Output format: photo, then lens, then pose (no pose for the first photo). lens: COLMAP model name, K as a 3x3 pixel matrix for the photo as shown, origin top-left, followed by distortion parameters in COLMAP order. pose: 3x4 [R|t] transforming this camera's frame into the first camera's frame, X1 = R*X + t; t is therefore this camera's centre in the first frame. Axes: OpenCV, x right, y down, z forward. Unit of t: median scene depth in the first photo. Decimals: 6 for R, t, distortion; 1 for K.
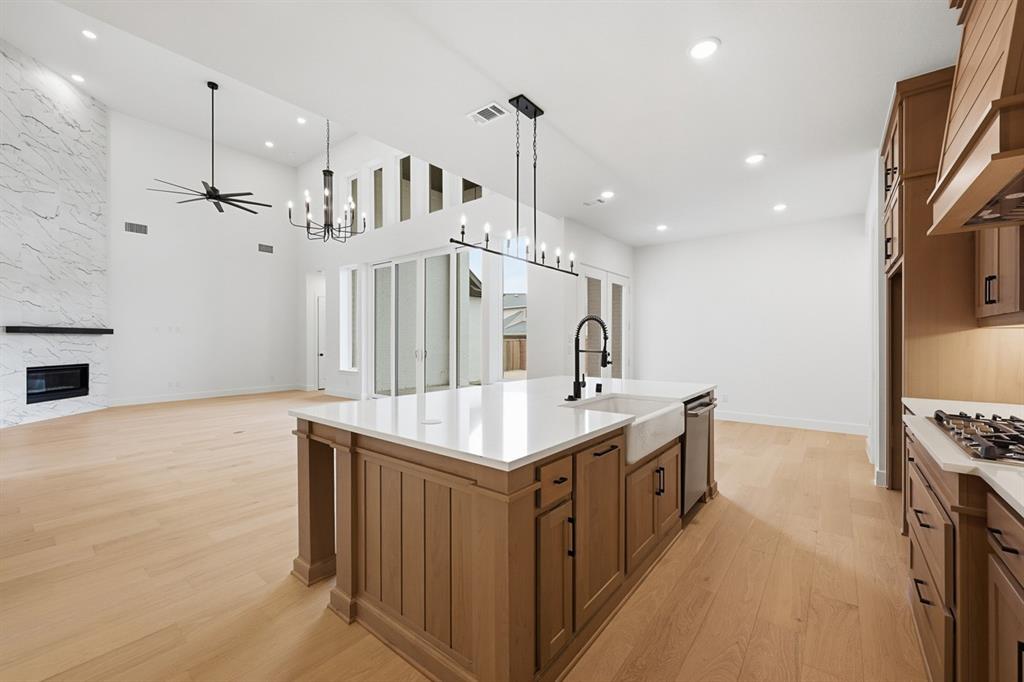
lens RADIAL K [[409.3, 0, 513.3], [0, 409.3, 339.9], [0, 0, 1]] dist [0.001002, 0.000041]
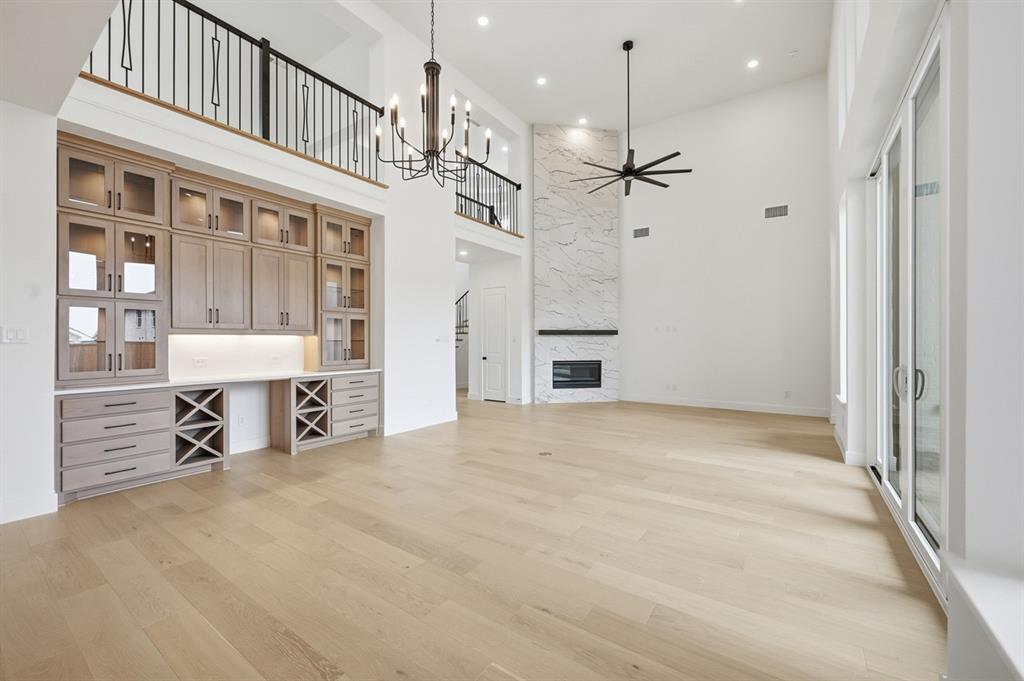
lens RADIAL K [[405.8, 0, 513.4], [0, 405.8, 340.7], [0, 0, 1]] dist [0.000502, 0.000078]
pose [[0.061022, 0.000727, -0.998136, 0.109772], [0.000679, 0.999999, 0.000769, 0.000651], [0.998136, -0.000724, 0.061022, 0.746245]]
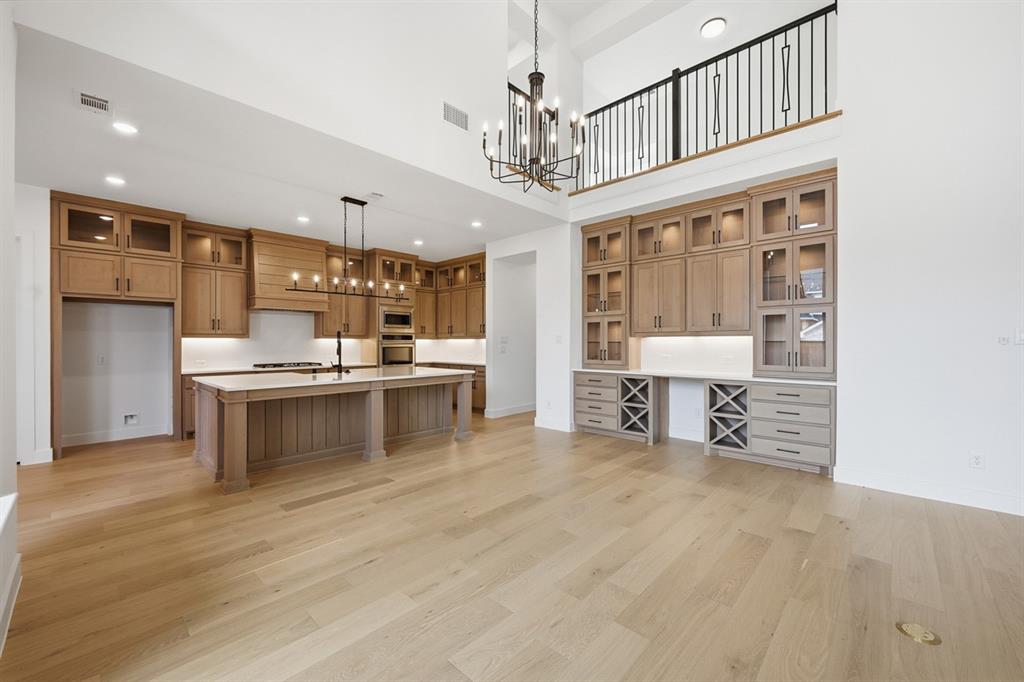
lens RADIAL K [[405.8, 0, 515.4], [0, 405.8, 345.3], [0, 0, 1]] dist [-0.004057, -0.000199]
pose [[-0.997003, 0.003735, 0.077269, -0.323743], [0.004384, 0.999957, 0.008228, 0.000221], [-0.077235, 0.008542, -0.996976, 1.121928]]
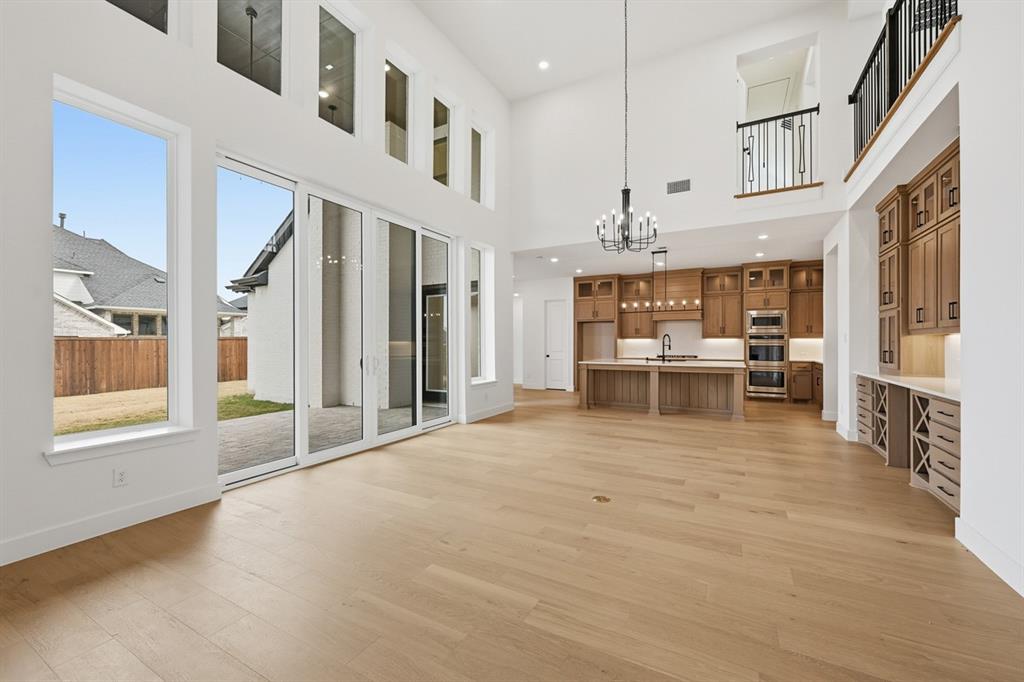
lens RADIAL K [[409.3, 0, 513.3], [0, 409.3, 339.9], [0, 0, 1]] dist [0.001002, 0.000041]
pose [[-0.174435, 0.007818, 0.984638, -1.028637], [0.000333, 0.999969, -0.007881, 0.004235], [-0.984669, -0.001046, -0.174432, 1.030549]]
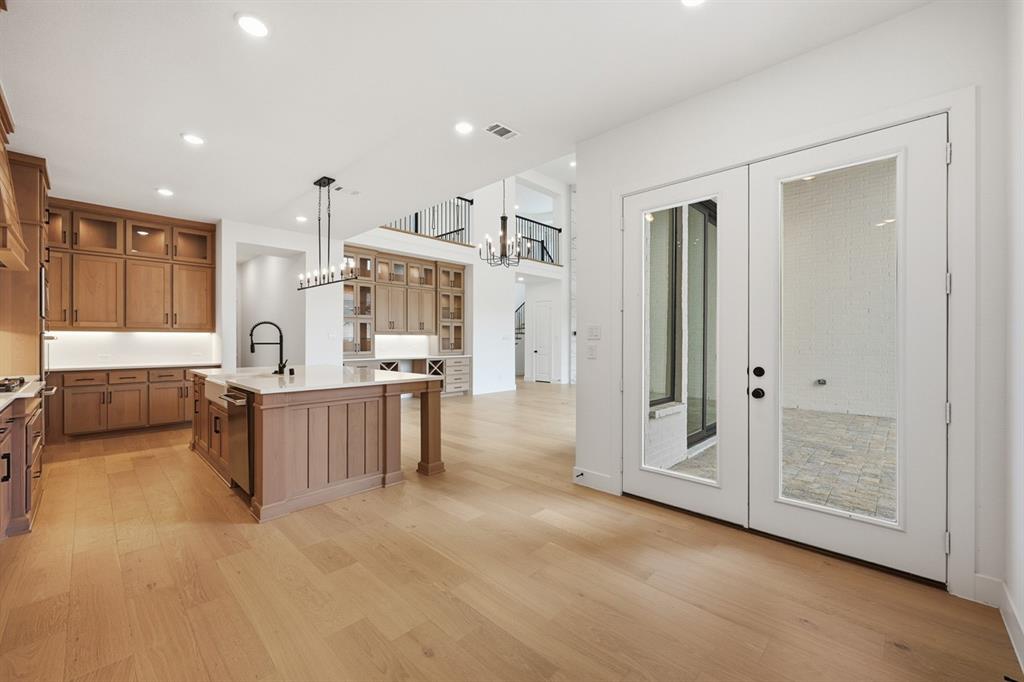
lens RADIAL K [[405.8, 0, 513.4], [0, 405.8, 341.2], [0, 0, 1]] dist [0.000502, 0.000078]
pose [[-0.089399, 0.004211, -0.995987, 0.634523], [-0.003212, 0.999985, 0.004516, 0.003706], [0.995991, 0.003603, -0.089384, 0.796279]]
